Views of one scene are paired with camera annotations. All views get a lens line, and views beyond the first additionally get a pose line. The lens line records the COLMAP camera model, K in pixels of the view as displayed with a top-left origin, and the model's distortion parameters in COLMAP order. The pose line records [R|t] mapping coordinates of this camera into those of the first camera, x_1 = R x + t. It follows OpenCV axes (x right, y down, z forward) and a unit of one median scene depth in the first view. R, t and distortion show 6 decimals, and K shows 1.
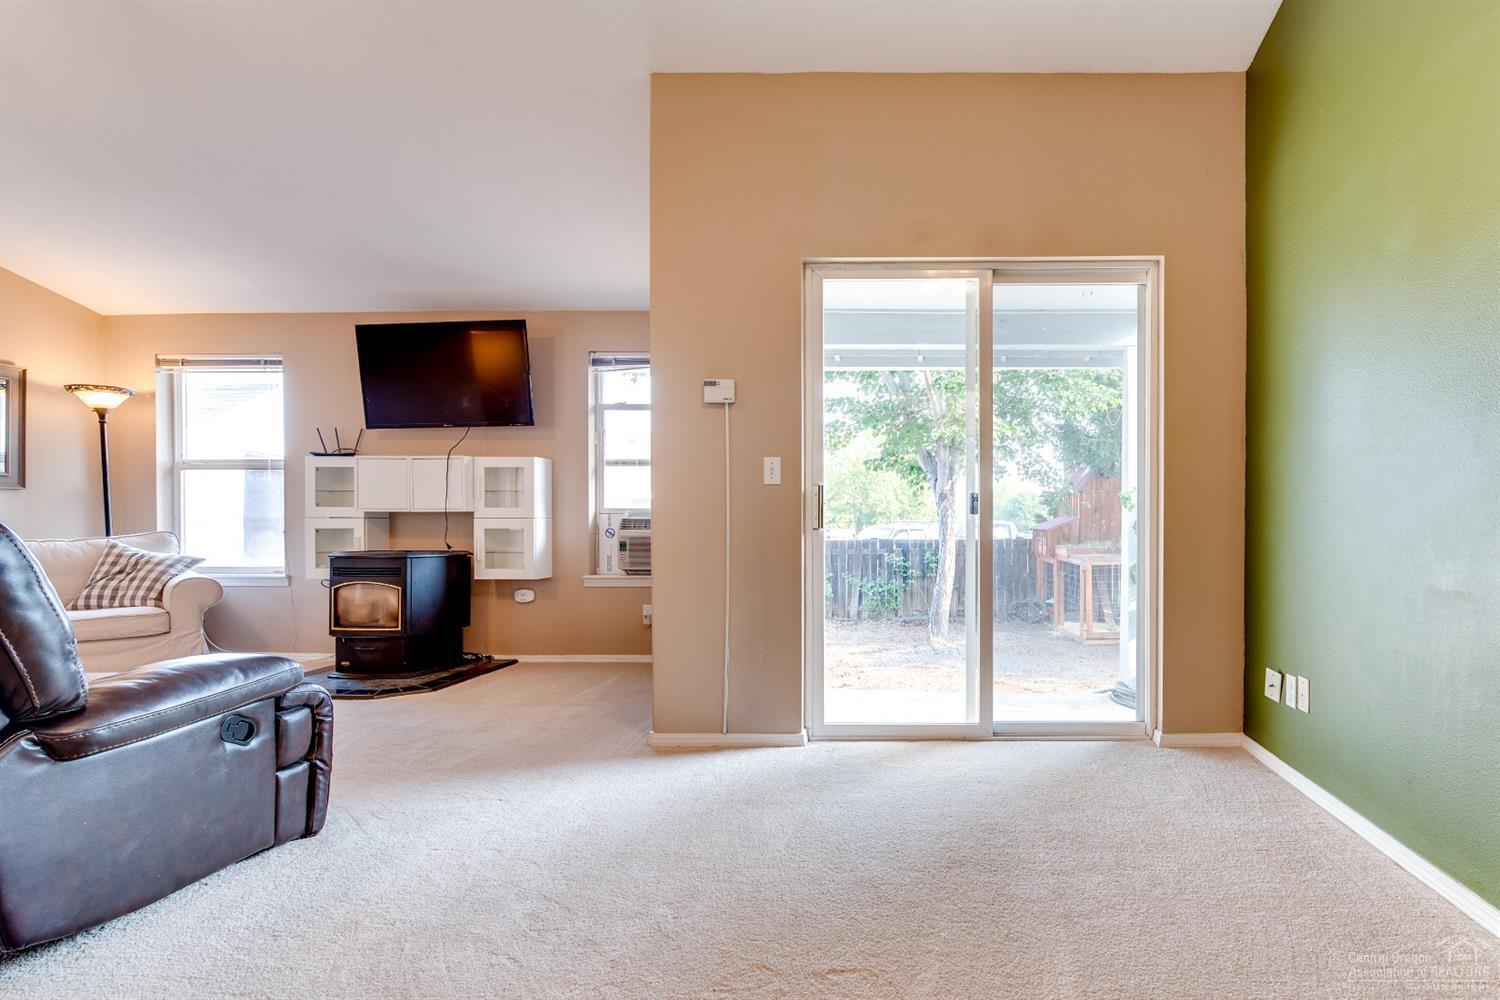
lens RADIAL K [[803.3, 0, 863.8], [0, 803.3, 515.6], [0, 0, 1]] dist [-0.007421, -0.002898]
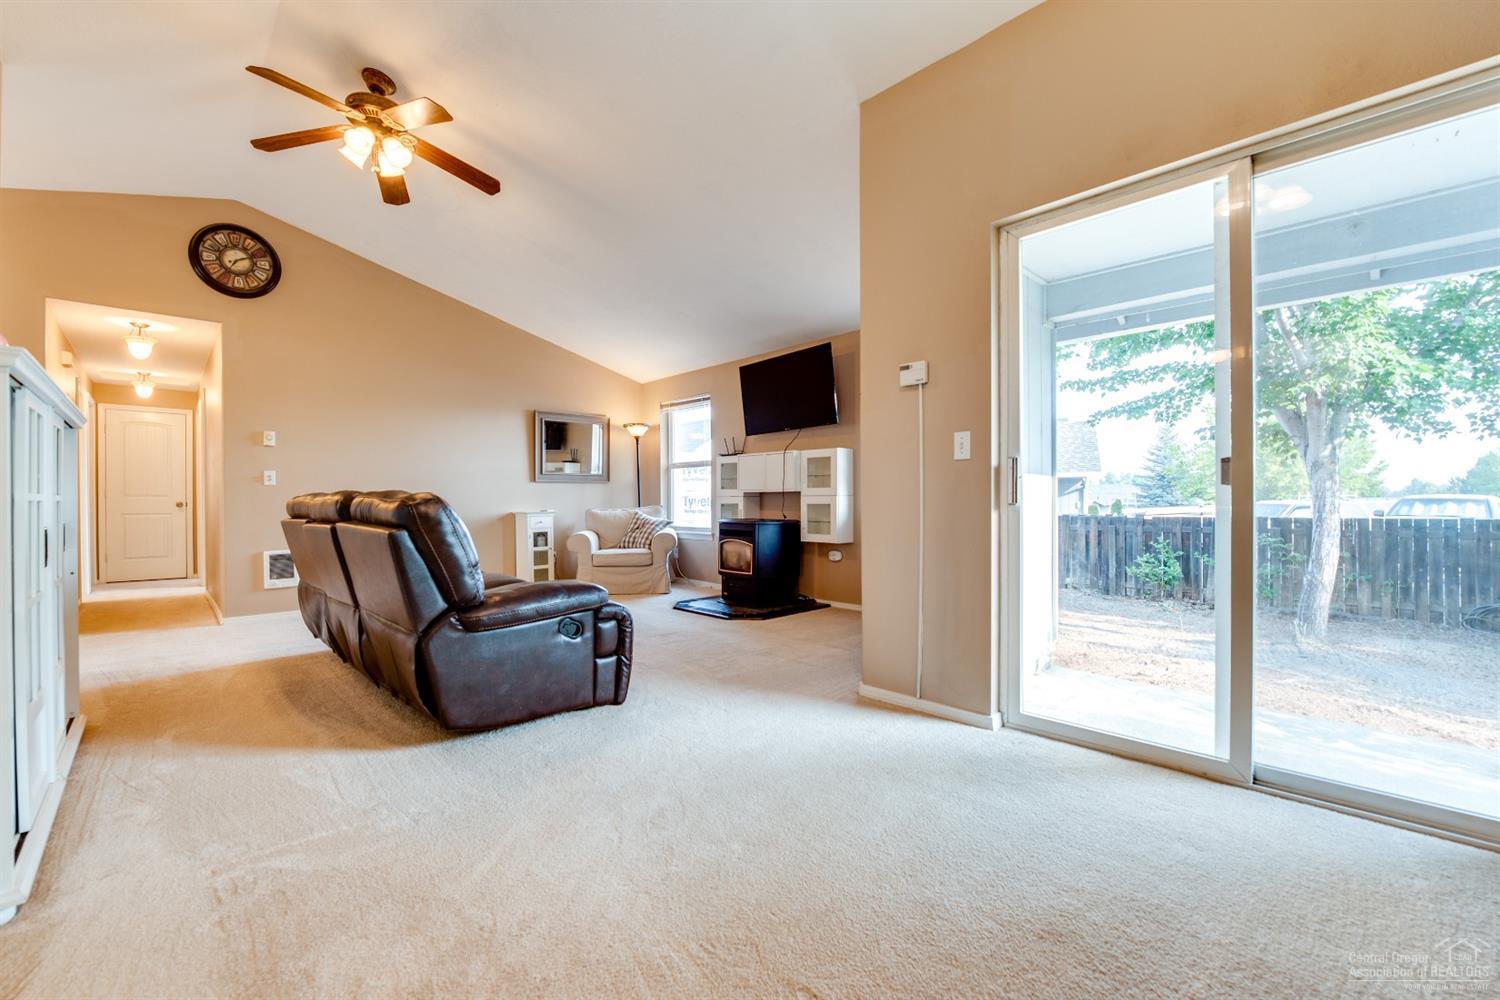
lens RADIAL K [[612.5, 0, 740.3], [0, 612.5, 496.3], [0, 0, 1]] dist [-0.007075, -0.001413]
pose [[0.698711, -0.007484, -0.715365, 0.232989], [0.009344, 0.999955, -0.001335, 0.005340], [0.715343, -0.005751, 0.698750, 0.267522]]
